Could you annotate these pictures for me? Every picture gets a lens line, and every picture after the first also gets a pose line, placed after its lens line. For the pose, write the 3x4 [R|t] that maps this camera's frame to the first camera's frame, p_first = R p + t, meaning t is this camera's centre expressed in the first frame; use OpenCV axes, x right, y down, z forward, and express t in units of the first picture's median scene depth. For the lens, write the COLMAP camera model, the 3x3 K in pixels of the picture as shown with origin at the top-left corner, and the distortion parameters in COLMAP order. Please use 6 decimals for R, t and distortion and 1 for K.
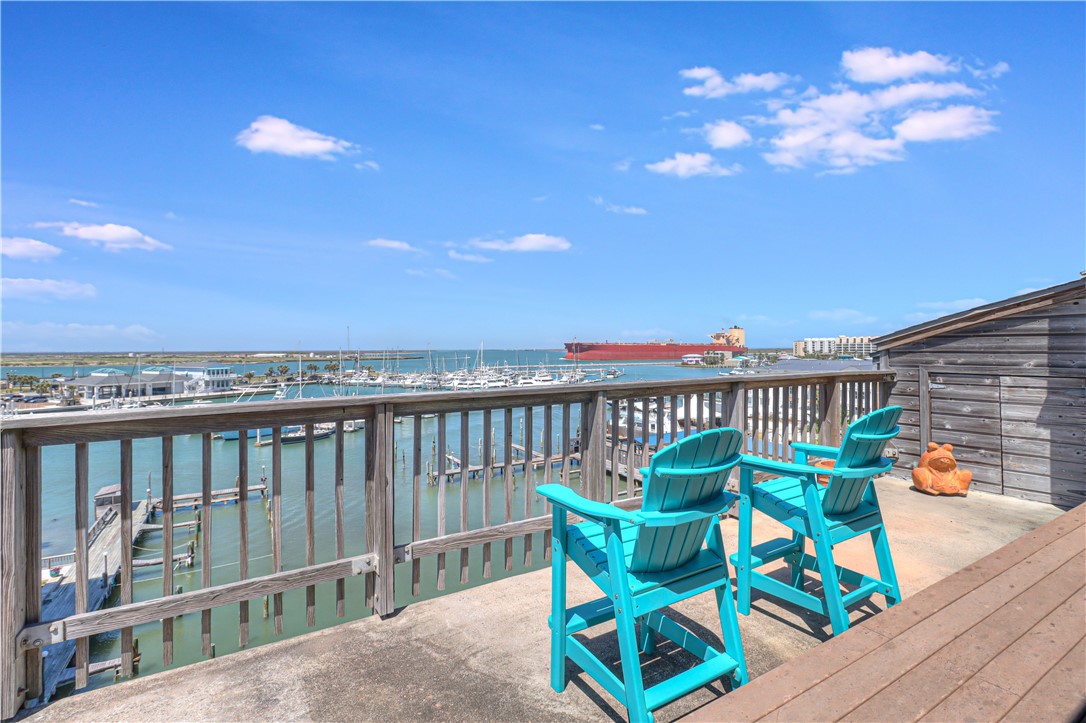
lens RADIAL K [[500.5, 0, 538.2], [0, 500.5, 347.1], [0, 0, 1]] dist [0.002148, 0.000051]
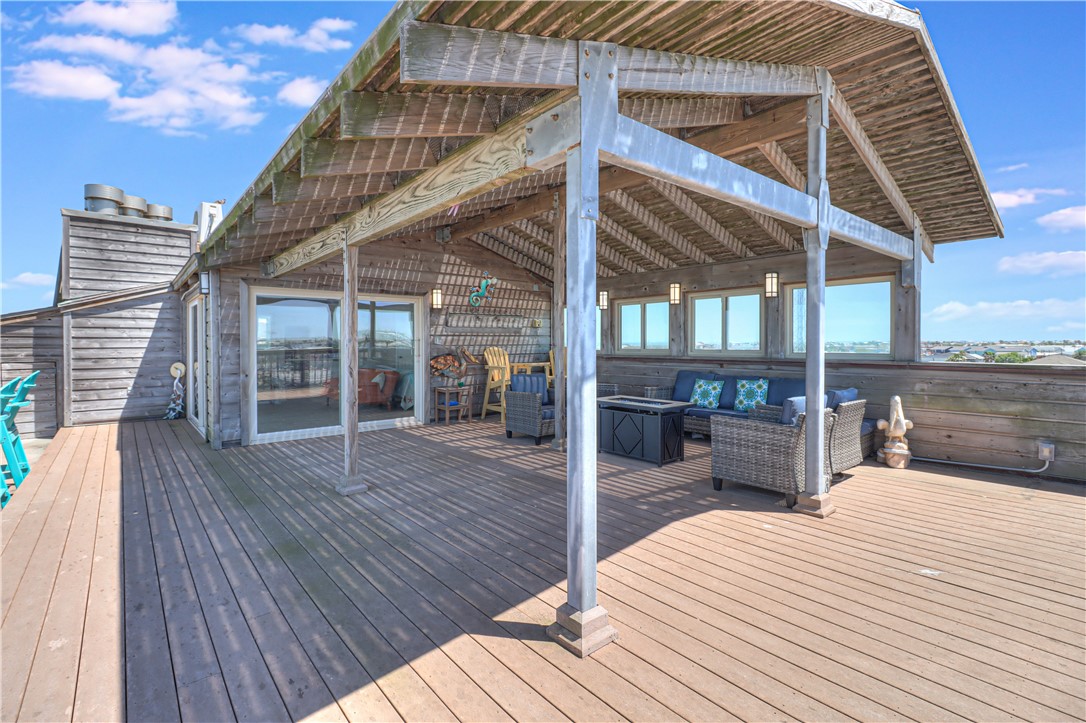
lens RADIAL K [[500.5, 0, 538.2], [0, 500.5, 347.1], [0, 0, 1]] dist [0.002148, 0.000051]
pose [[-0.156478, -0.005135, 0.987668, -0.909950], [0.001957, 0.999983, 0.005509, 0.002987], [-0.987680, 0.002795, -0.156465, -0.403936]]
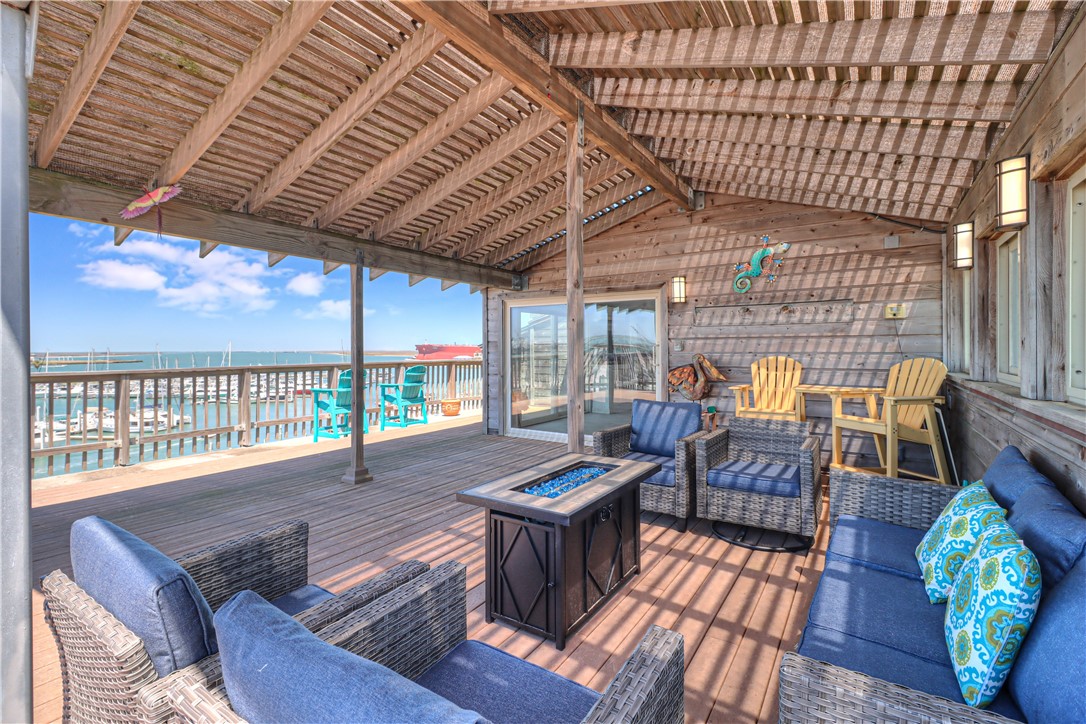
lens RADIAL K [[500.5, 0, 538.2], [0, 500.5, 347.6], [0, 0, 1]] dist [0.002148, 0.000051]
pose [[0.903788, 0.003749, 0.427964, -0.023698], [-0.002625, 0.999991, -0.003217, -0.001190], [-0.427973, 0.001784, 0.903790, -1.334421]]
